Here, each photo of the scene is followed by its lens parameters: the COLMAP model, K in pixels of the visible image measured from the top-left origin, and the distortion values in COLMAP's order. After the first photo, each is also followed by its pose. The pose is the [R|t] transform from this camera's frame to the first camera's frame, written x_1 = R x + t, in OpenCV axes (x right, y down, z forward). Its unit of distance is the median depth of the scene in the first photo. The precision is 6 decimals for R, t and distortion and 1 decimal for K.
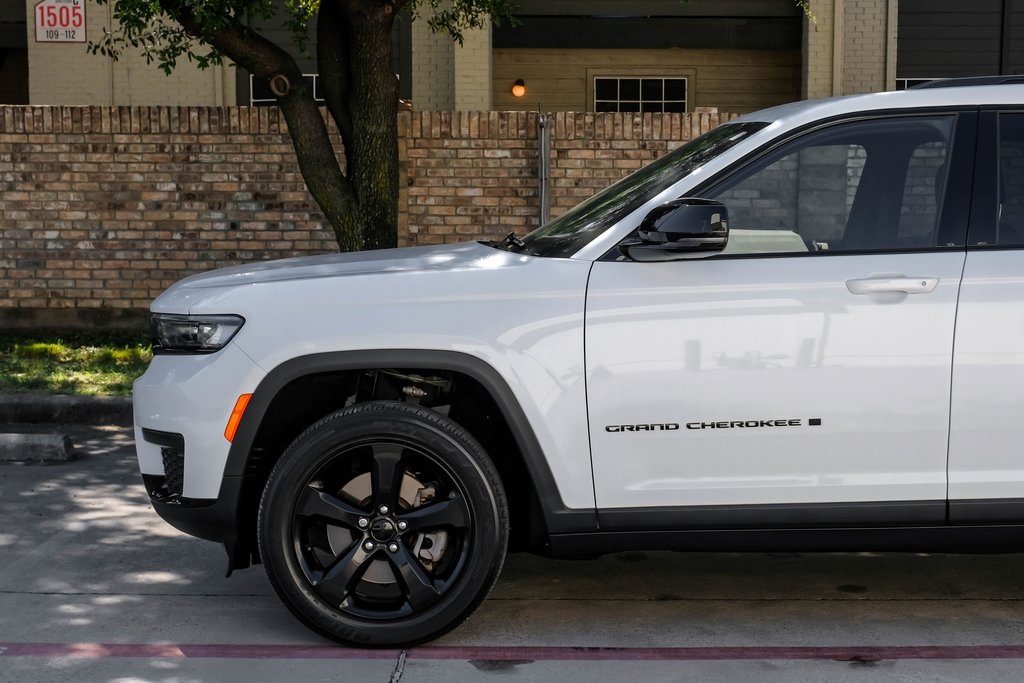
lens RADIAL K [[2104.3, 0, 530.2], [0, 2104.3, 337.3], [0, 0, 1]] dist [0.050222, 0.000000]
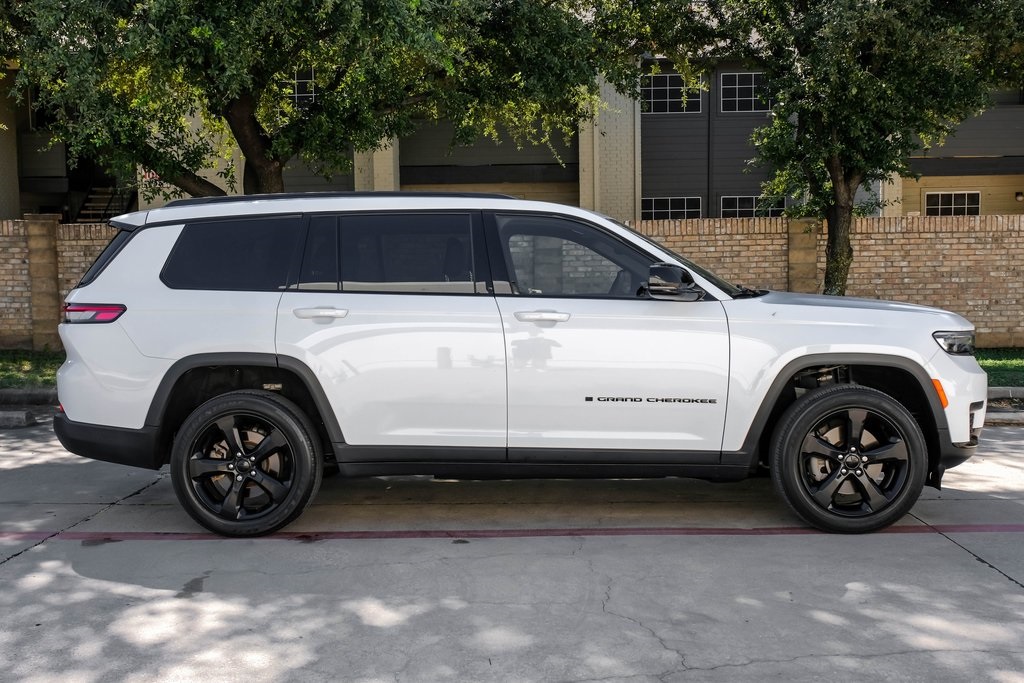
lens RADIAL K [[1216.9, 0, 520.2], [0, 1216.9, 325.8], [0, 0, 1]] dist [-0.021041, 0.000000]
pose [[0.998289, -0.014779, -0.056569, 0.172433], [0.013542, 0.999662, -0.022185, 0.002235], [0.056878, 0.021381, 0.998152, 0.014038]]
